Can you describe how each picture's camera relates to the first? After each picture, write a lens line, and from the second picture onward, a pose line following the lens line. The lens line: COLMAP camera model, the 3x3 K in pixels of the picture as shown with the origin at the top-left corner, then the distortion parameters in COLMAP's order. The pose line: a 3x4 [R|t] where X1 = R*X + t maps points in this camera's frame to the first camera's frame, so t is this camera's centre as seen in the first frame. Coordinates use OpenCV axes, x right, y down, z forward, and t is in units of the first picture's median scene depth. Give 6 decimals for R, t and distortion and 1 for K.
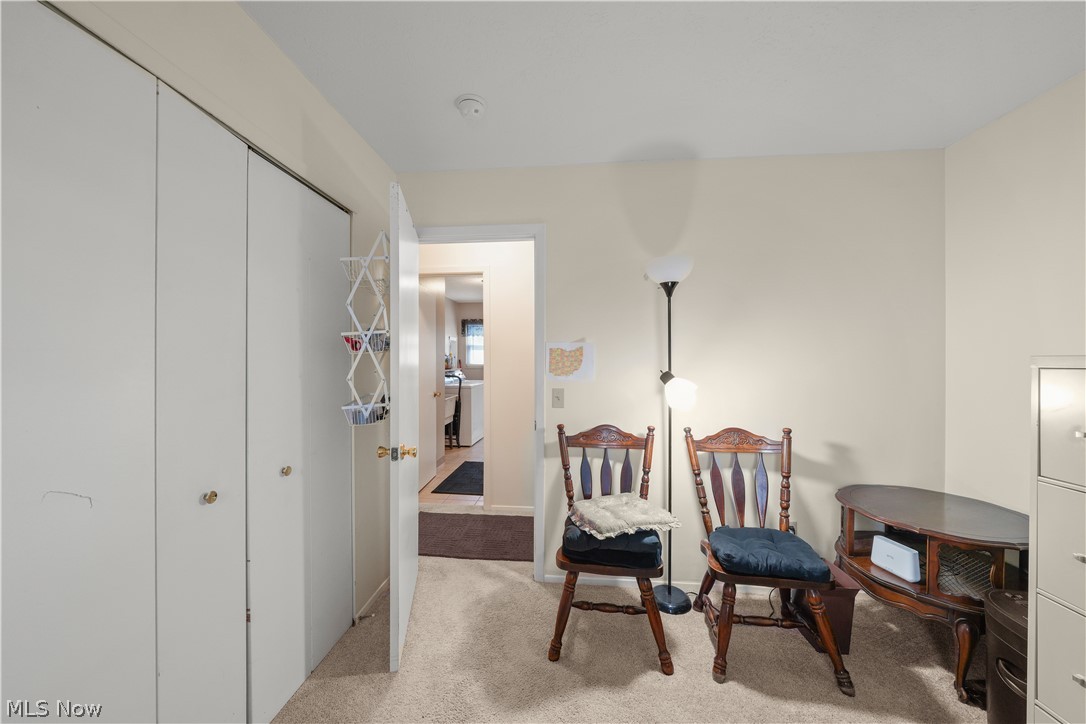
lens RADIAL K [[375.4, 0, 539.8], [0, 375.4, 359.4], [0, 0, 1]] dist [-0.006296, 0.000225]
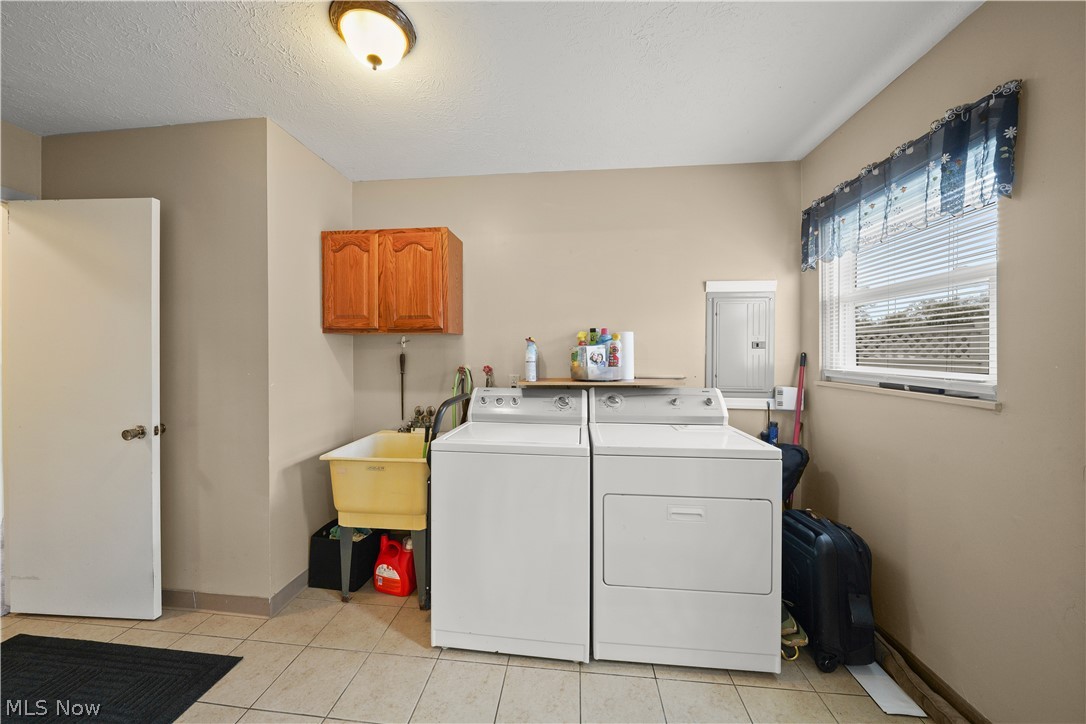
lens RADIAL K [[381.9, 0, 533.3], [0, 381.9, 351.0], [0, 0, 1]] dist [-0.006716, 0.000037]
pose [[-0.028568, 0.003702, -0.999585, 0.108996], [0.004322, 0.999984, 0.003579, -0.003556], [0.999582, -0.004218, -0.028584, 1.066597]]
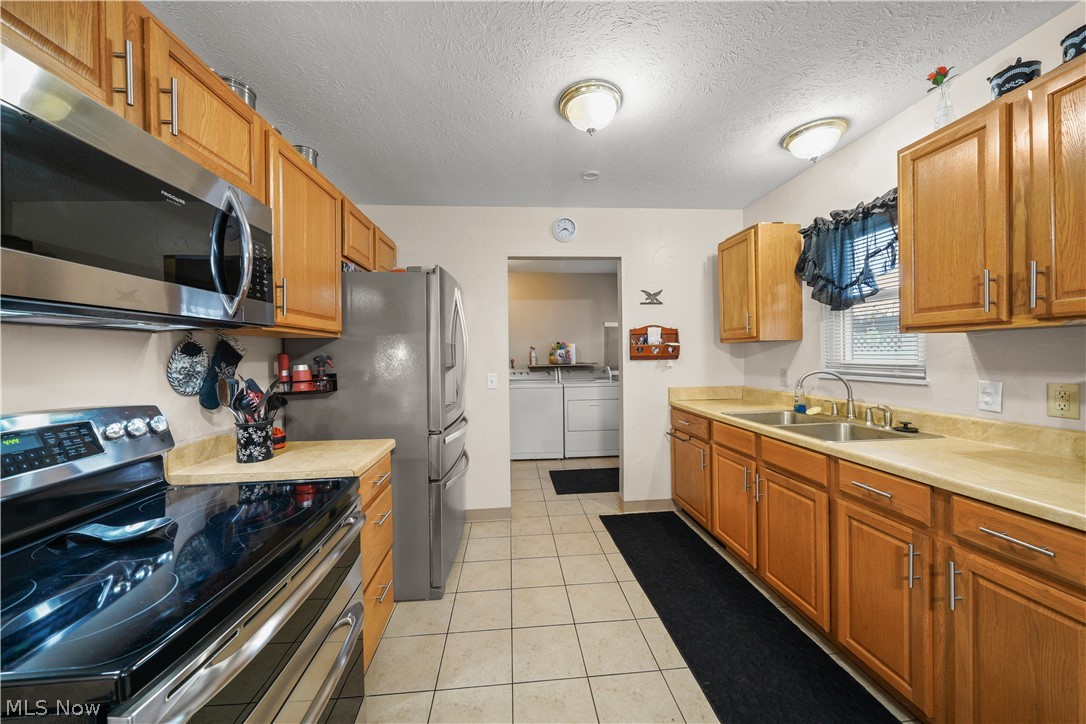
lens RADIAL K [[375.4, 0, 539.8], [0, 375.4, 359.4], [0, 0, 1]] dist [-0.006296, 0.000225]
pose [[0.167308, 0.011966, -0.985832, 0.594399], [0.014825, 0.999783, 0.014651, 0.002062], [0.985793, -0.017066, 0.167094, 0.922614]]
